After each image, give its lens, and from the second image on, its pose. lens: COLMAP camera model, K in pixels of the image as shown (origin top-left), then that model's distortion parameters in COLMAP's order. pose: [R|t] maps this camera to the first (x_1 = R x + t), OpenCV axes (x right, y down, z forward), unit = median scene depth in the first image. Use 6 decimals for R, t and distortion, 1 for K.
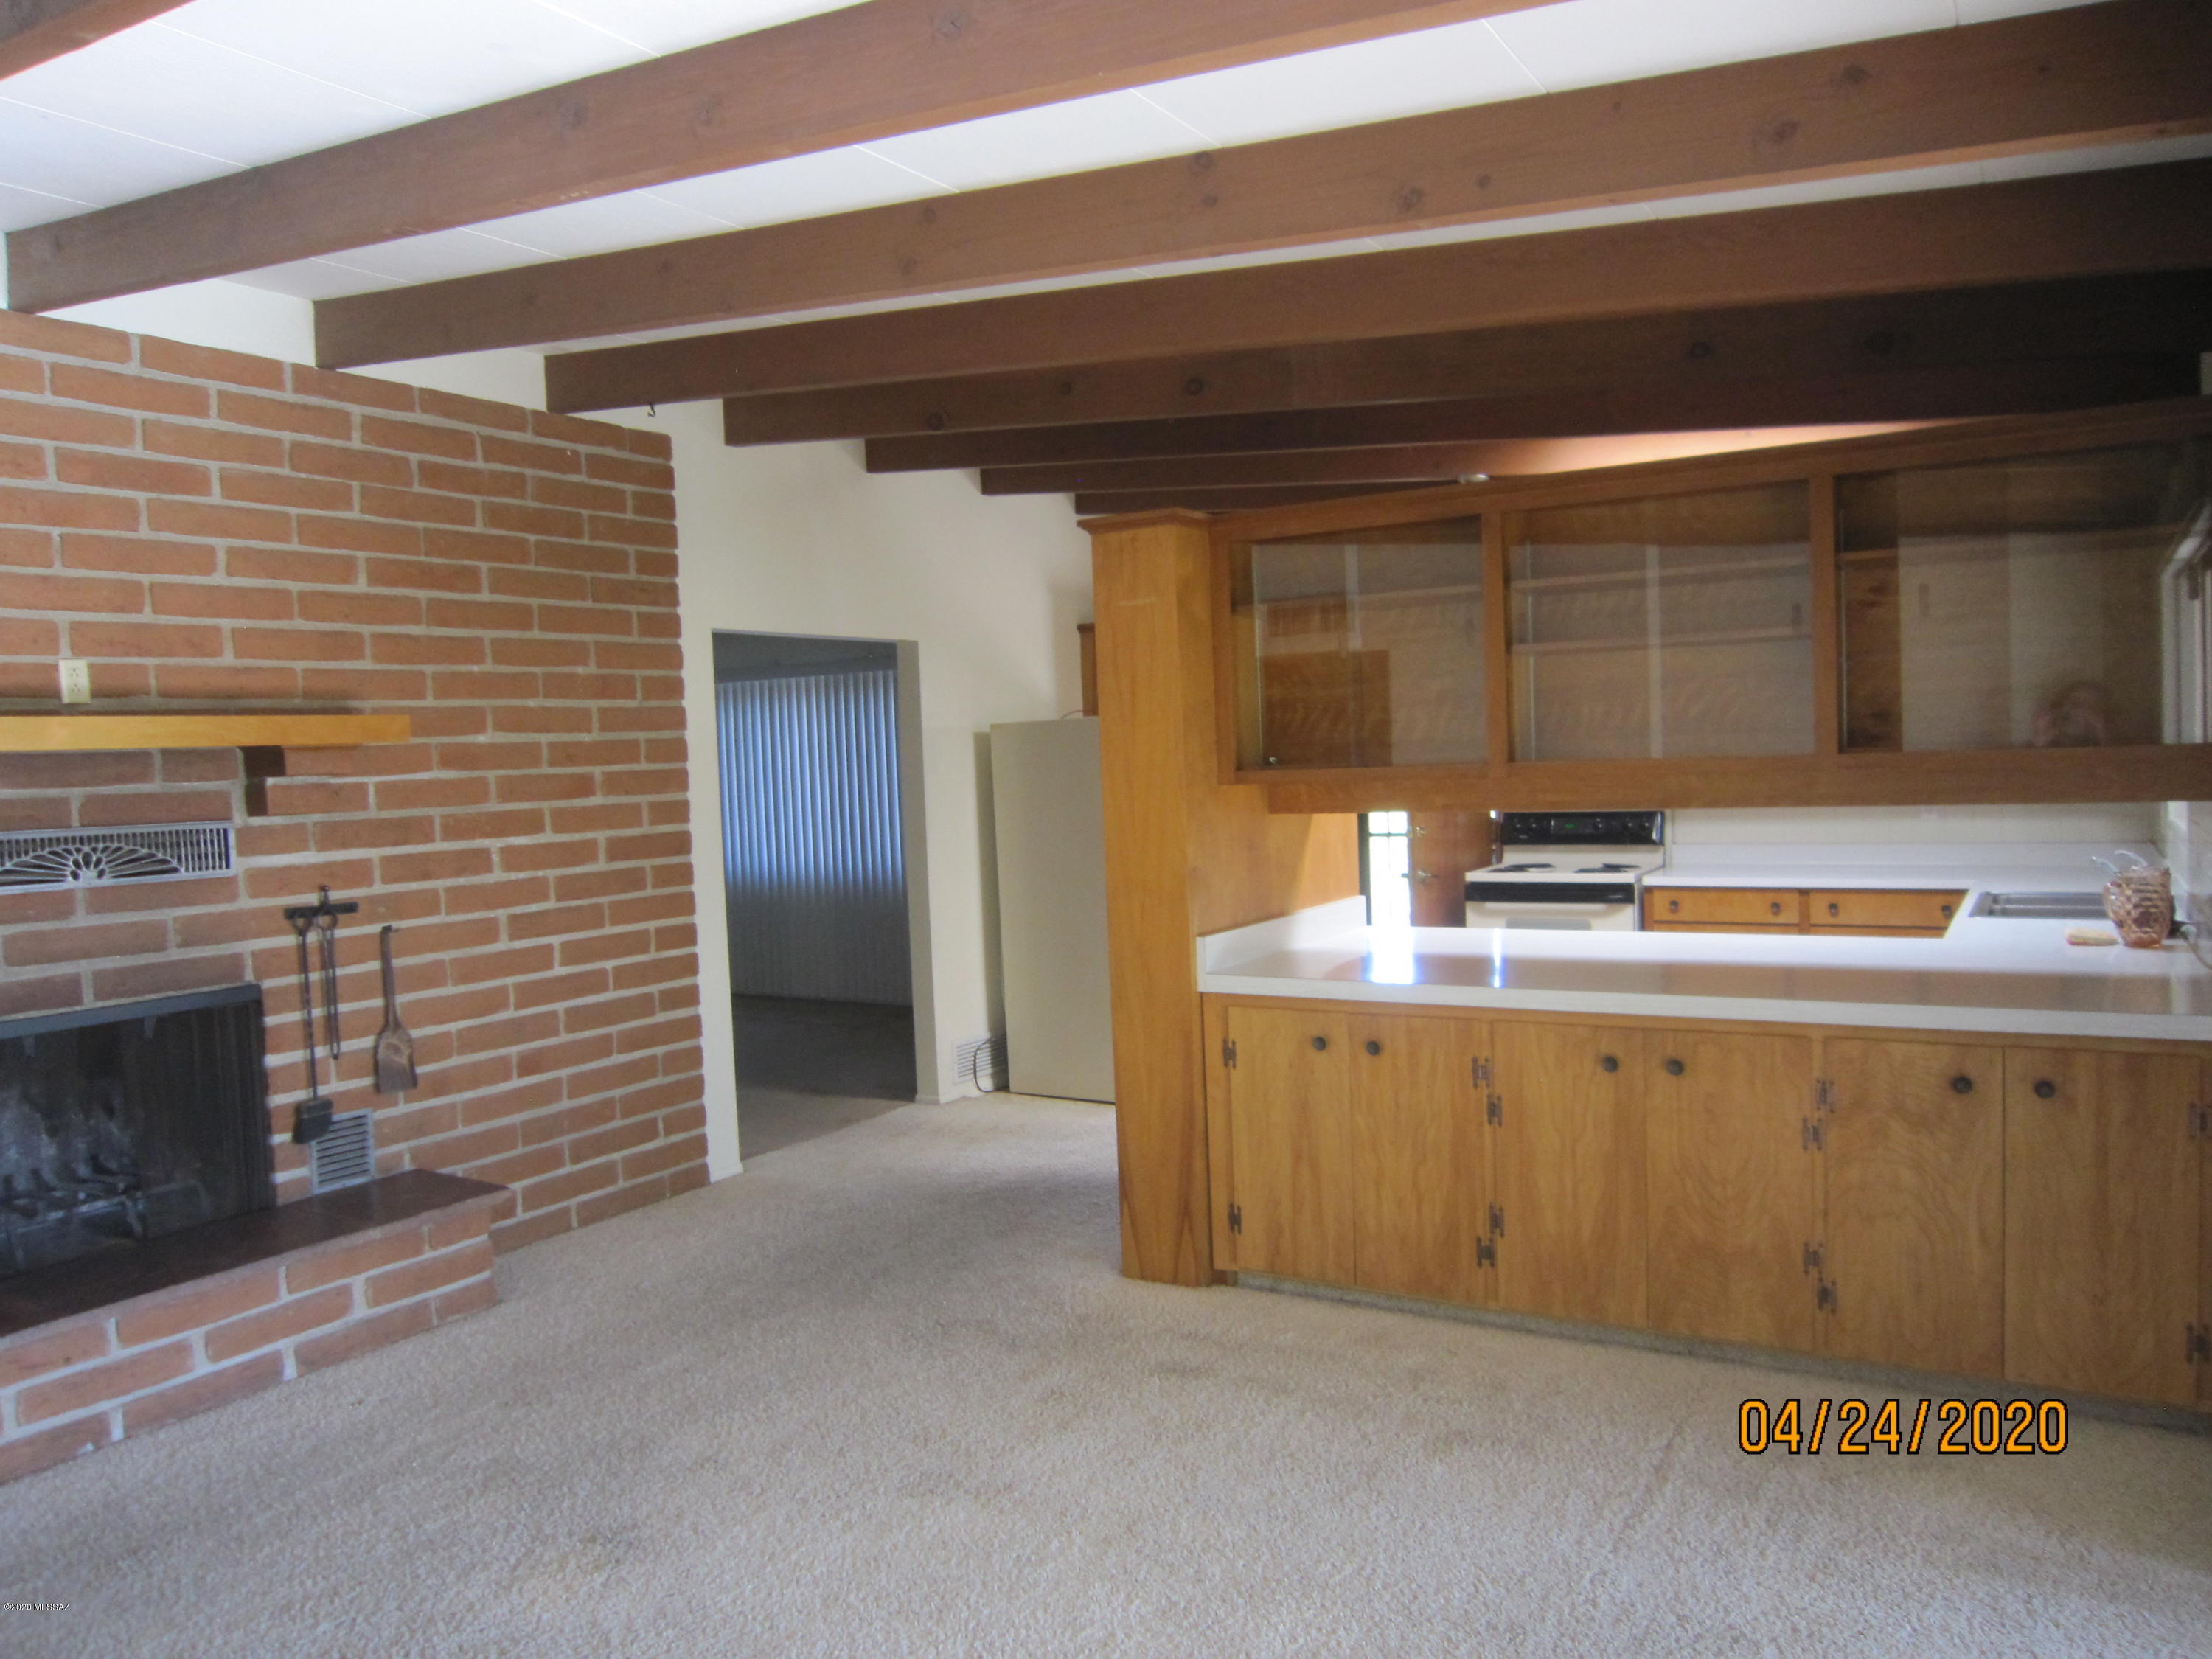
lens RADIAL K [[1561.9, 0, 1087.2], [0, 1561.9, 832.6], [0, 0, 1]] dist [-0.080217, 0.040267]
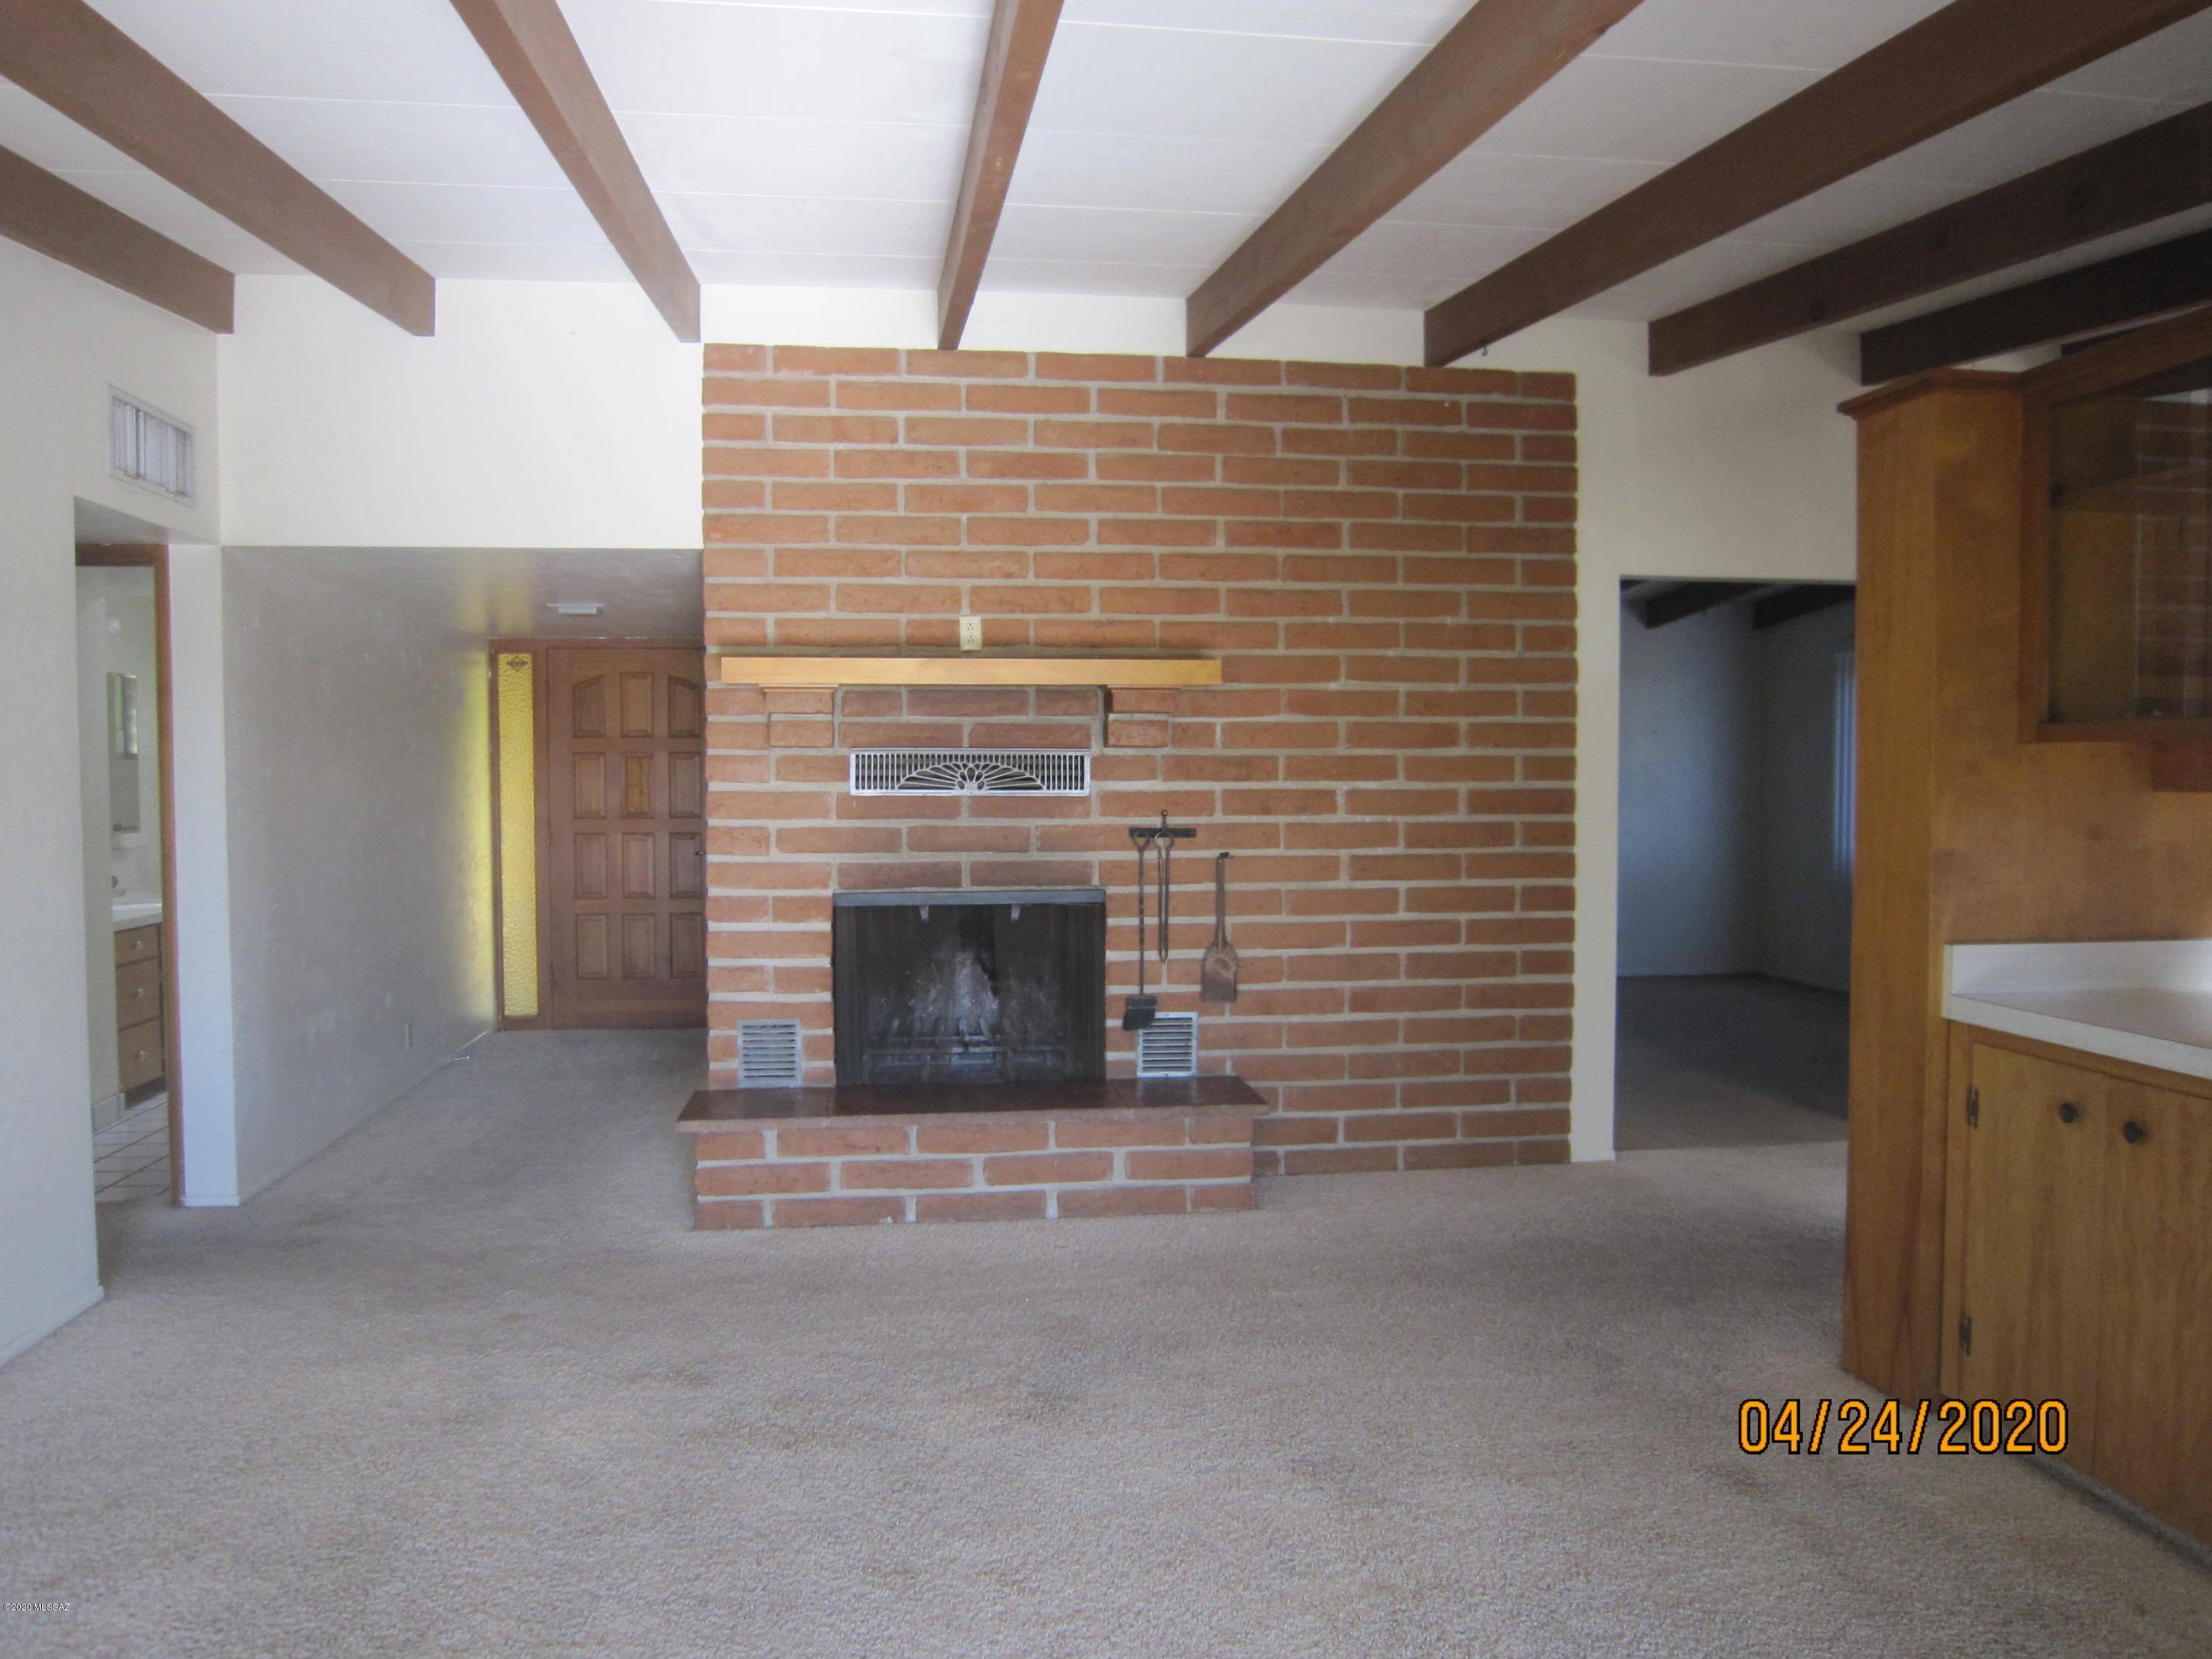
lens RADIAL K [[1561.9, 0, 1087.2], [0, 1561.9, 832.6], [0, 0, 1]] dist [-0.080217, 0.040267]
pose [[0.638481, 0.067319, -0.766688, 0.351428], [-0.061628, 0.997440, 0.036258, 0.011819], [0.767166, 0.024099, 0.640996, 0.206284]]
